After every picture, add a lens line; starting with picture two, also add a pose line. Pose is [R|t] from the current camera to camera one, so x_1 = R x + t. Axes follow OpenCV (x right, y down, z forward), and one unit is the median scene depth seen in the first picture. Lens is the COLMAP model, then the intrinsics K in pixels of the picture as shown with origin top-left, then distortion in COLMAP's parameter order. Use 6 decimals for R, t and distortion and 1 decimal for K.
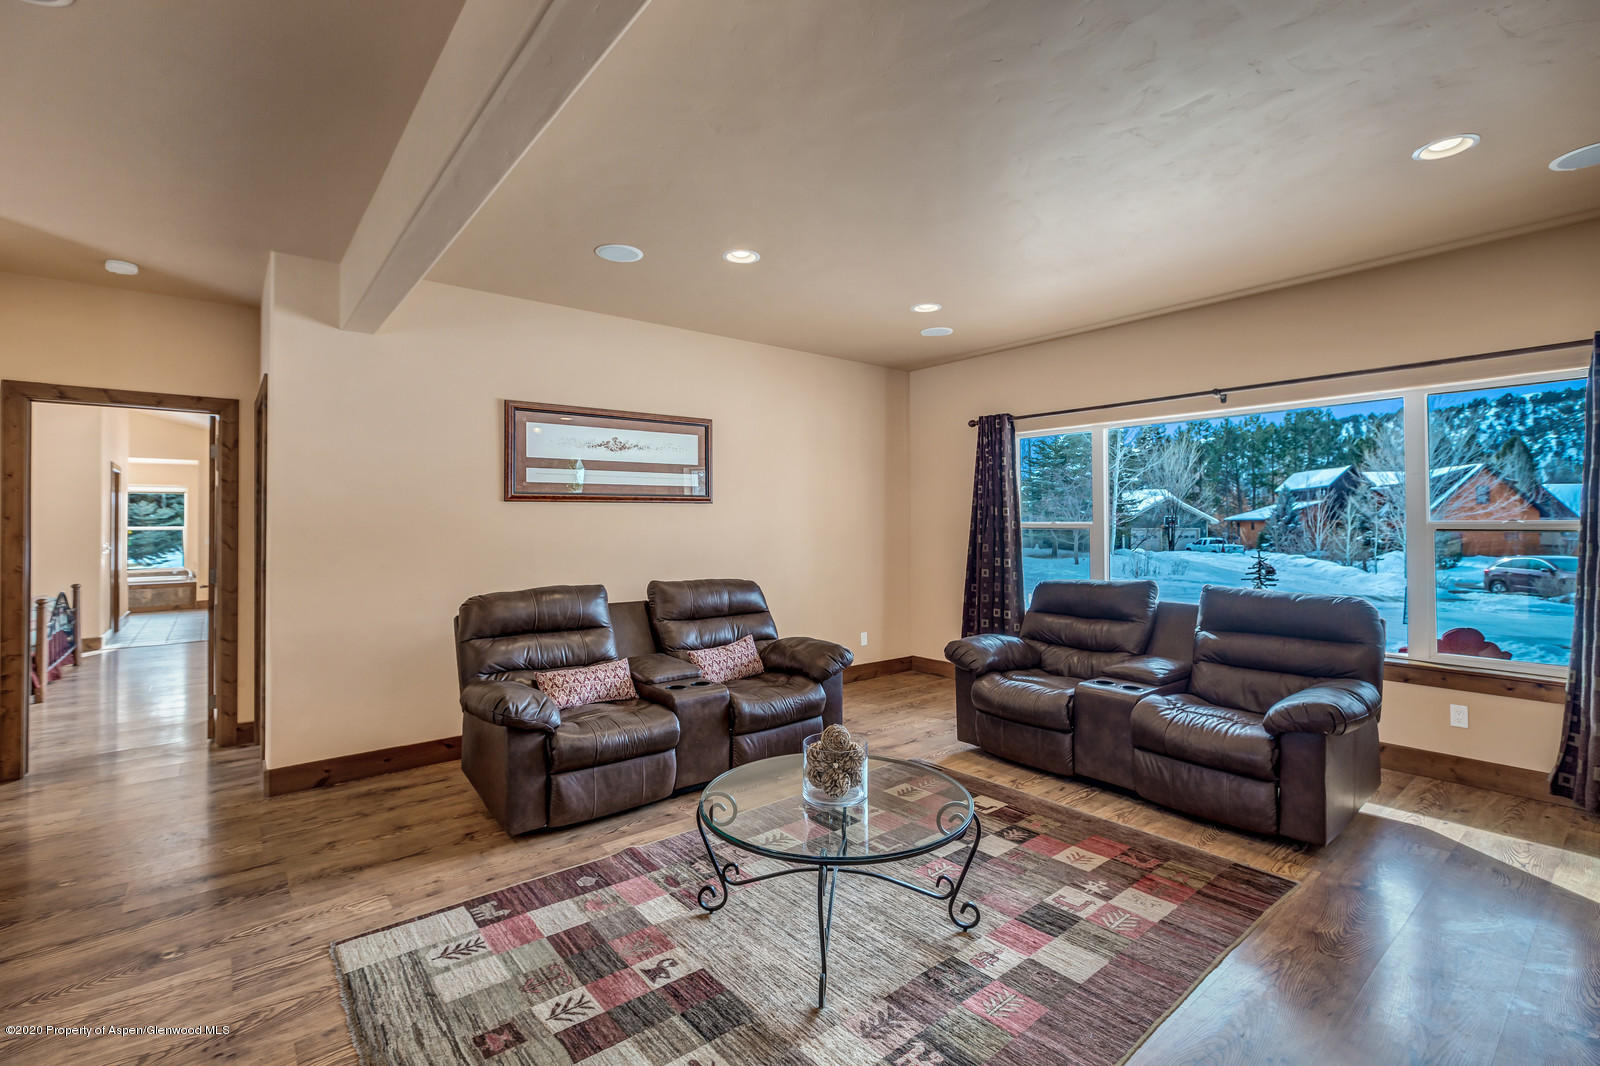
lens RADIAL K [[719.0, 0, 807.8], [0, 719.0, 511.8], [0, 0, 1]] dist [0.003488, -0.000040]
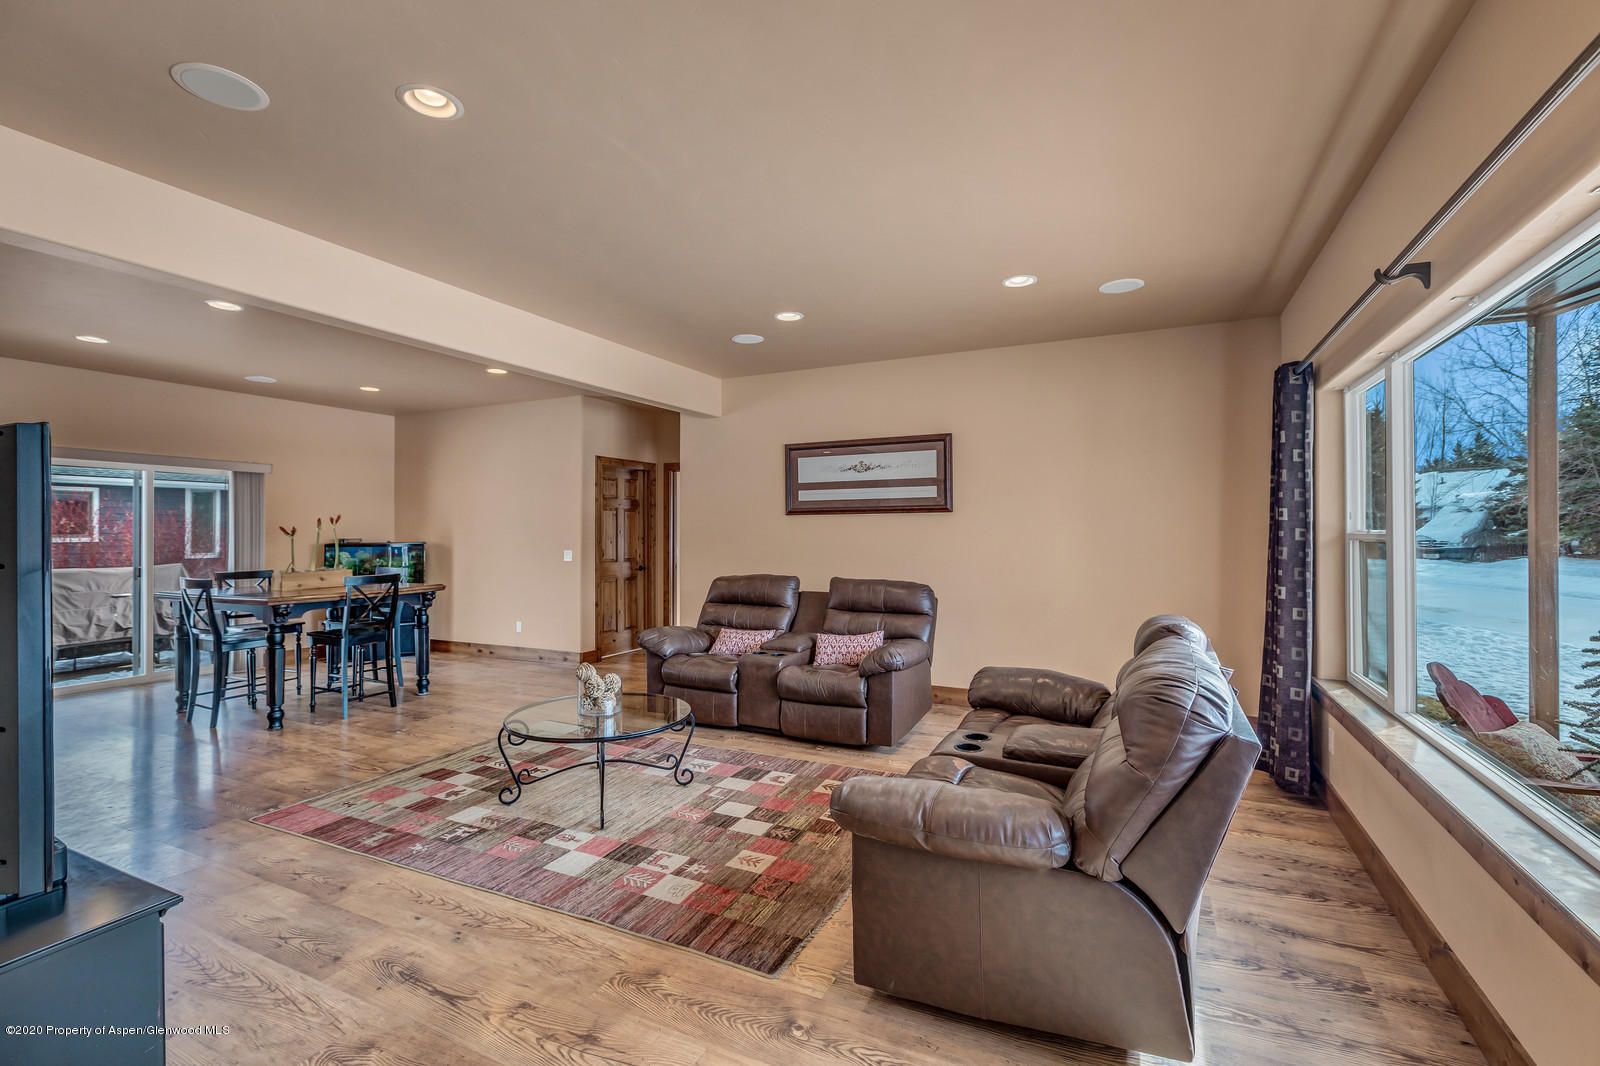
lens RADIAL K [[711.8, 0, 802.2], [0, 711.8, 527.3], [0, 0, 1]] dist [0.000049, -0.000091]
pose [[0.415586, -0.000685, -0.909553, 0.982868], [0.014939, 0.999870, 0.006073, 0.001528], [0.909431, -0.016112, 0.415542, 0.483042]]
